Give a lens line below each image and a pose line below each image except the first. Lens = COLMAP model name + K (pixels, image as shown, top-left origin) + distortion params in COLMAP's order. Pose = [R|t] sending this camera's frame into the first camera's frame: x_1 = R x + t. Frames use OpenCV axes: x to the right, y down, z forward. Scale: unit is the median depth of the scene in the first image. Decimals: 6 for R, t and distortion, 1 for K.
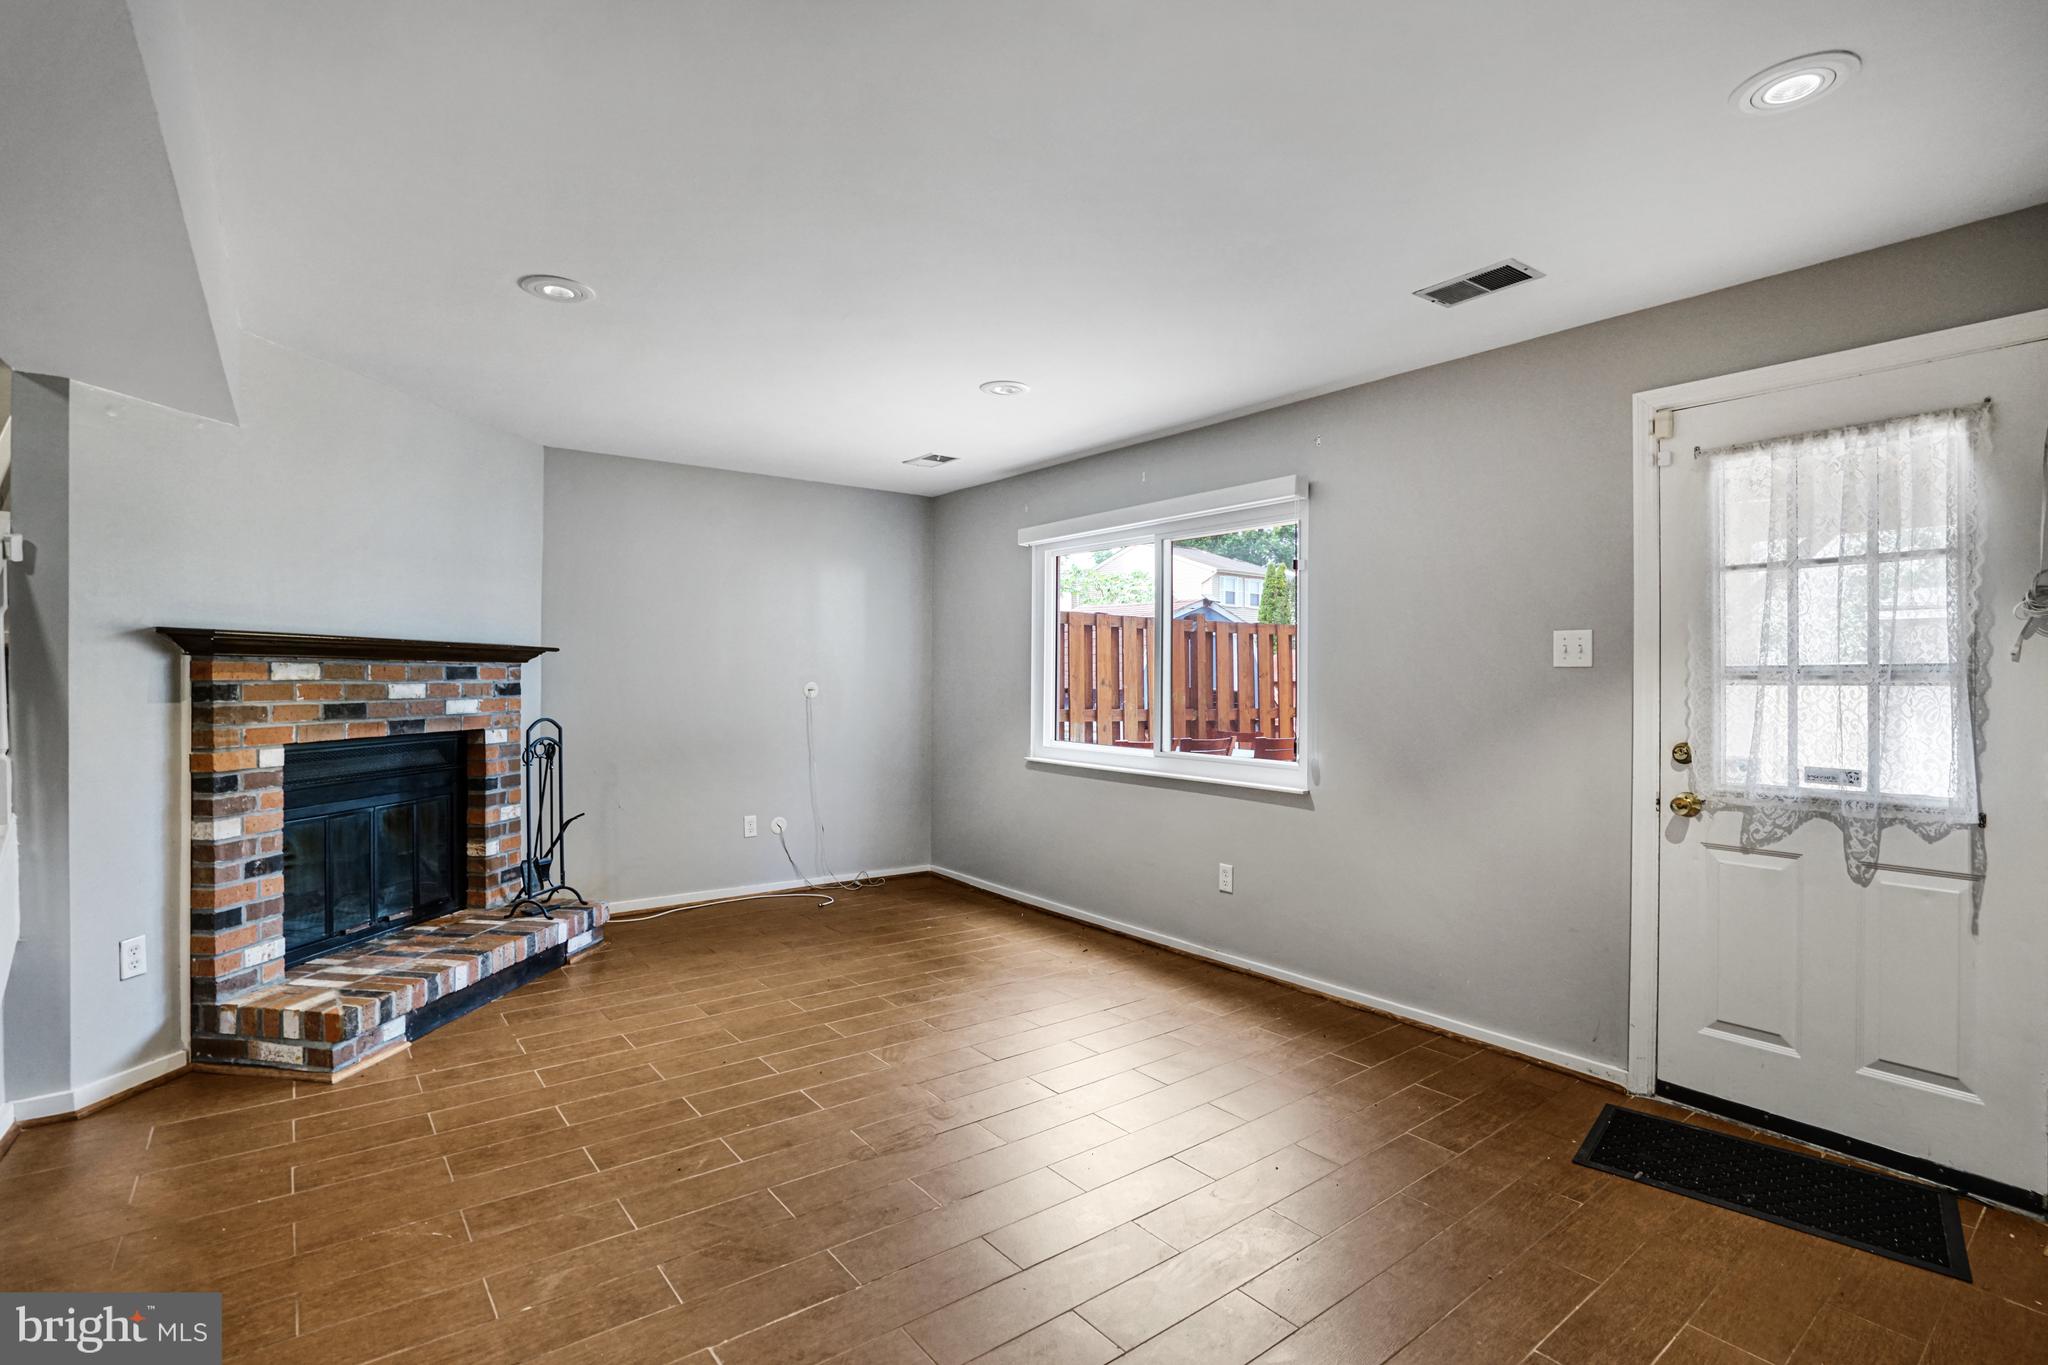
lens RADIAL K [[956.1, 0, 1019.0], [0, 956.1, 685.5], [0, 0, 1]] dist [-0.052269, 0.024883]
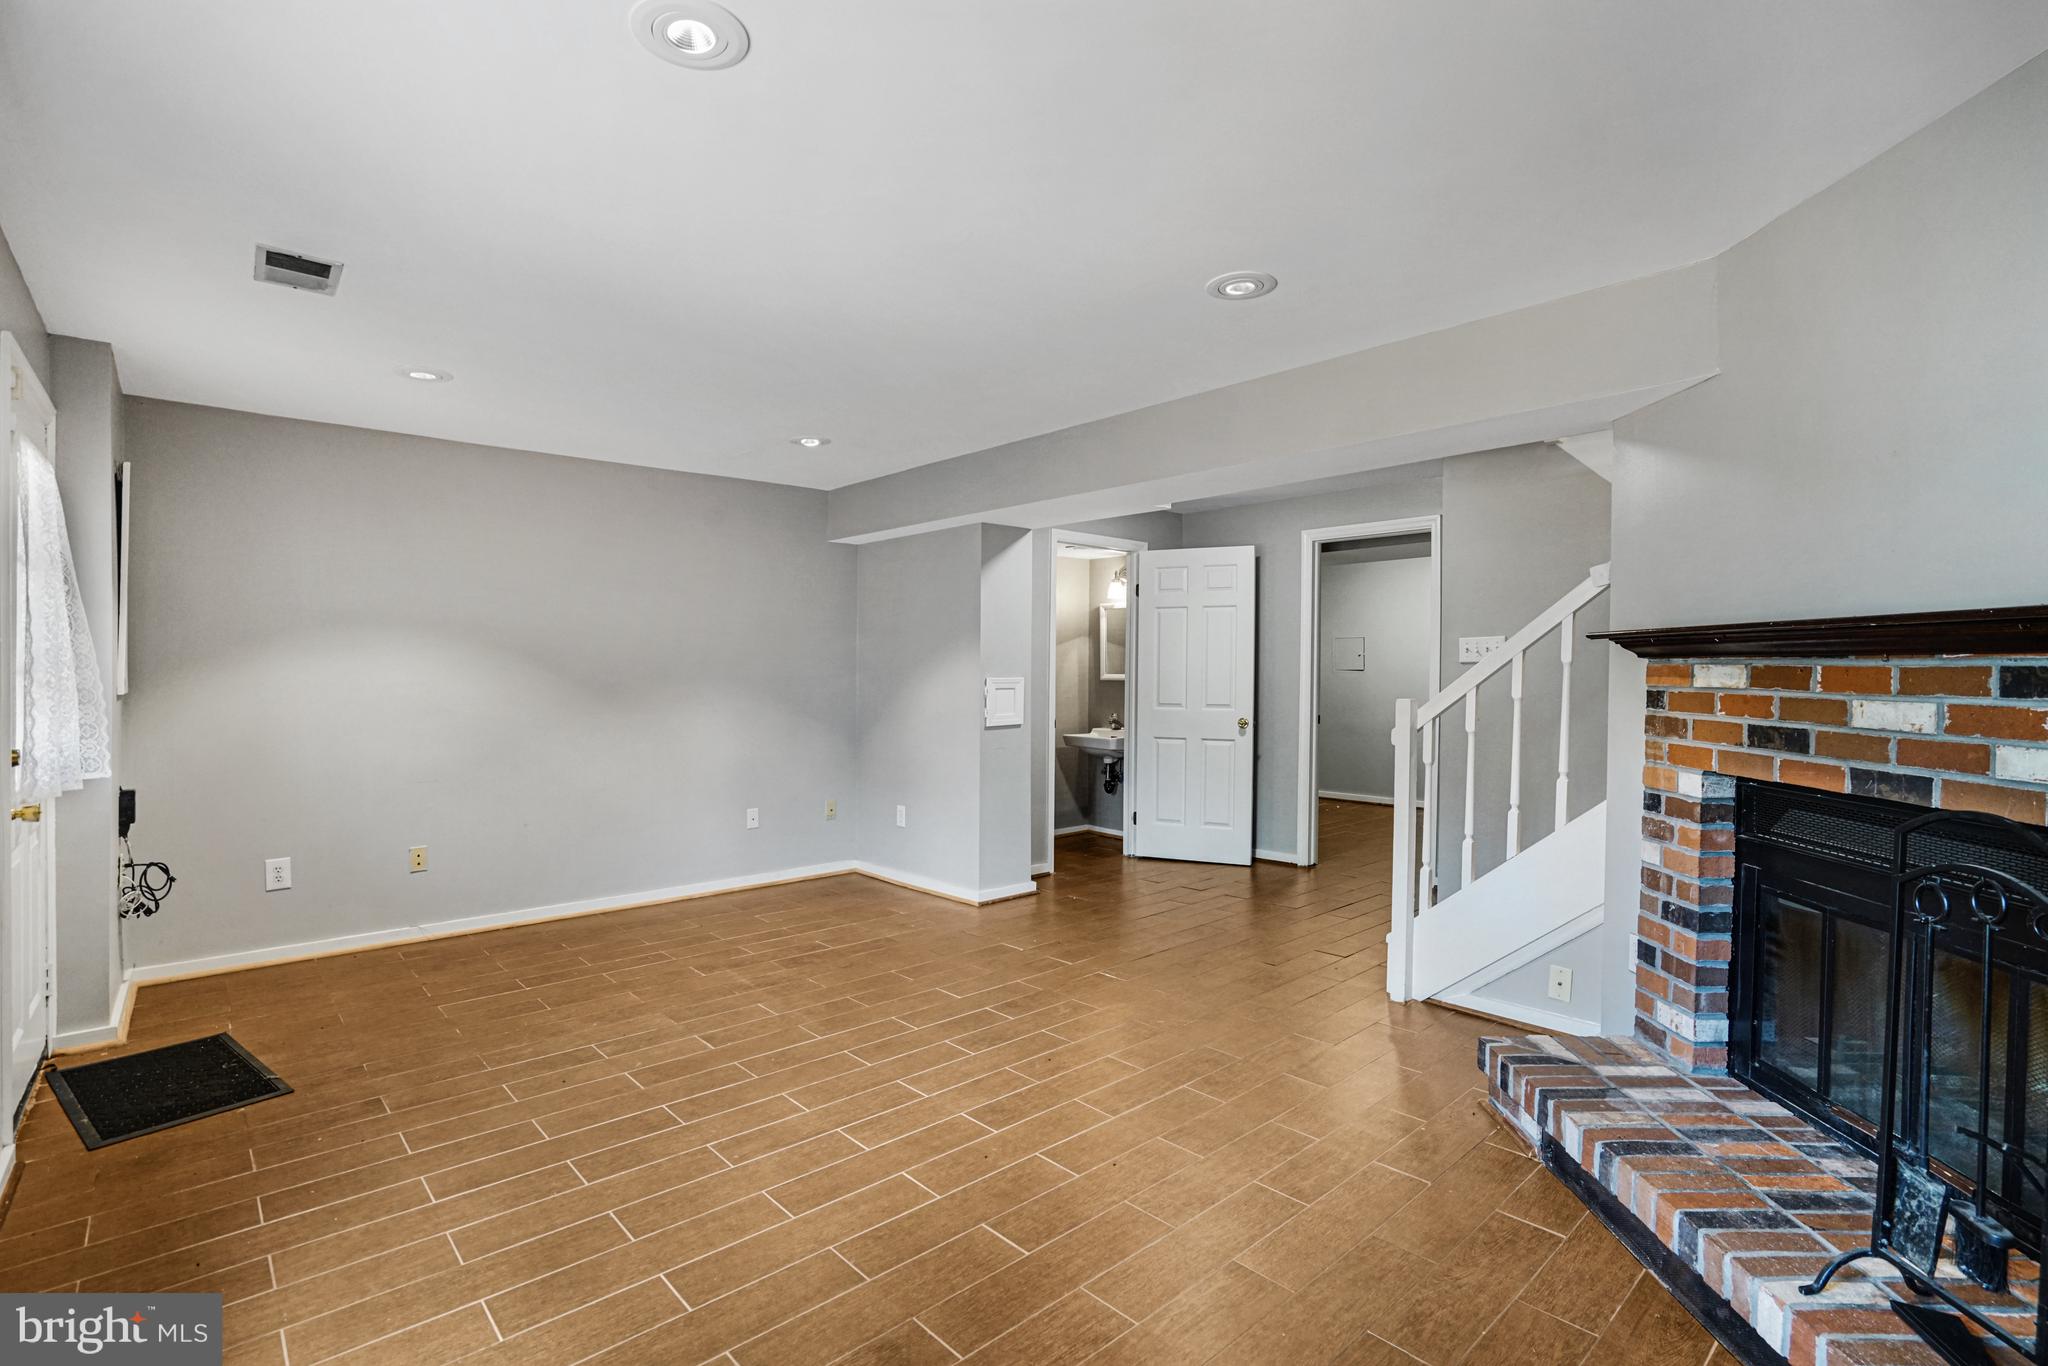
lens RADIAL K [[956.1, 0, 1019.0], [0, 956.1, 686.0], [0, 0, 1]] dist [-0.052269, 0.024883]
pose [[-0.996976, -0.005375, -0.077520, -0.143149], [-0.007542, 0.999588, 0.027684, -0.020918], [0.077339, 0.028185, -0.996606, 1.498870]]
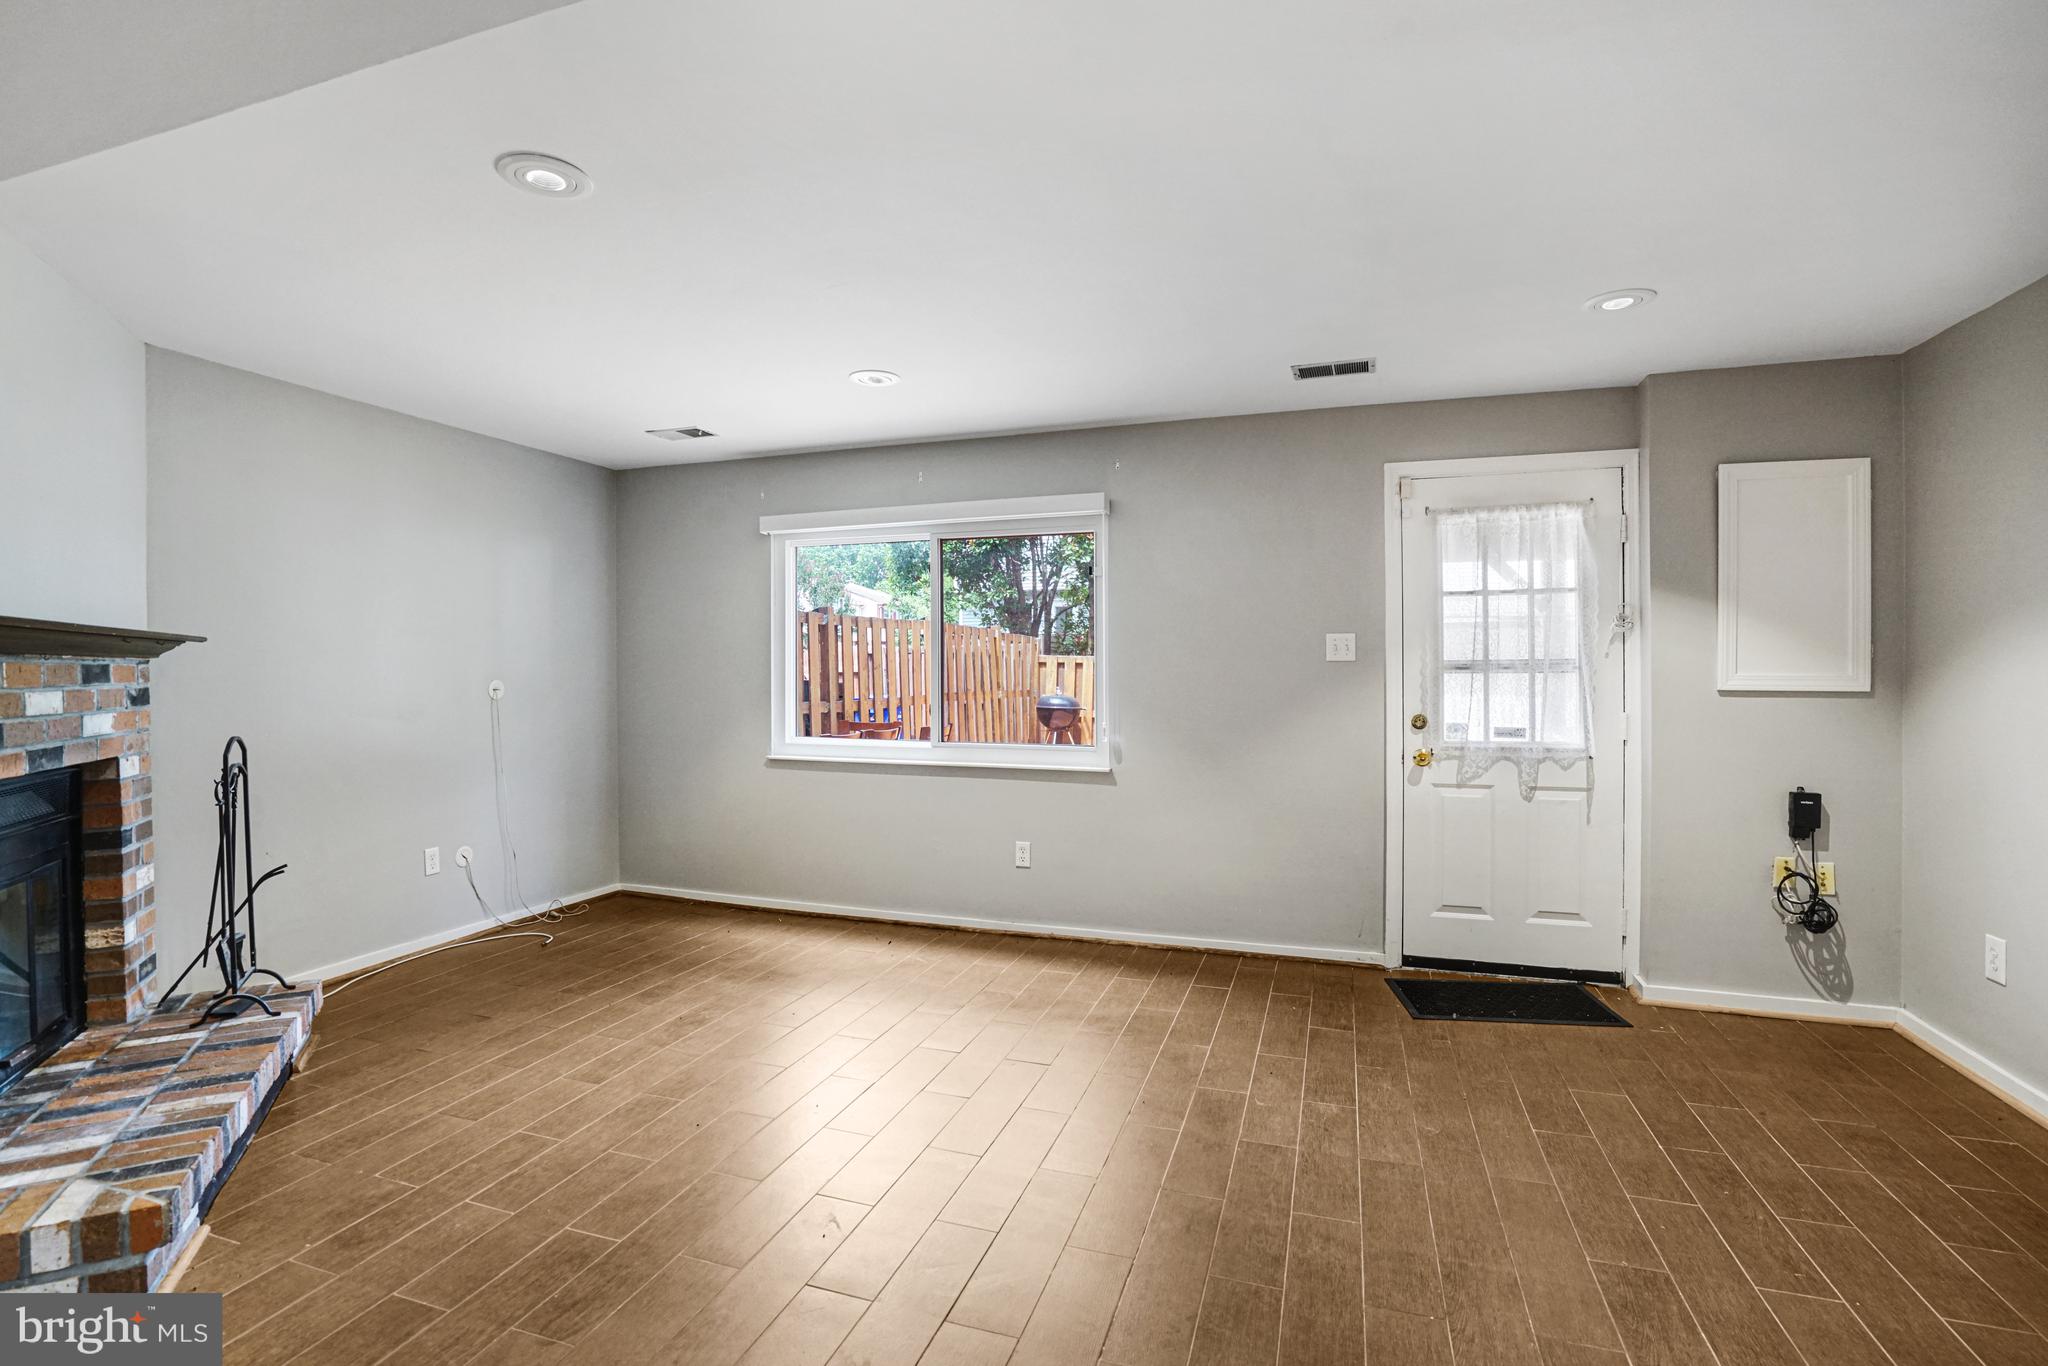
lens RADIAL K [[952.2, 0, 998.9], [0, 952.2, 682.9], [0, 0, 1]] dist [-0.051549, 0.019525]
pose [[0.836508, -0.015740, 0.547728, -0.459903], [0.011929, 0.999874, 0.010515, -0.006946], [-0.547825, -0.002262, 0.836590, 0.117904]]
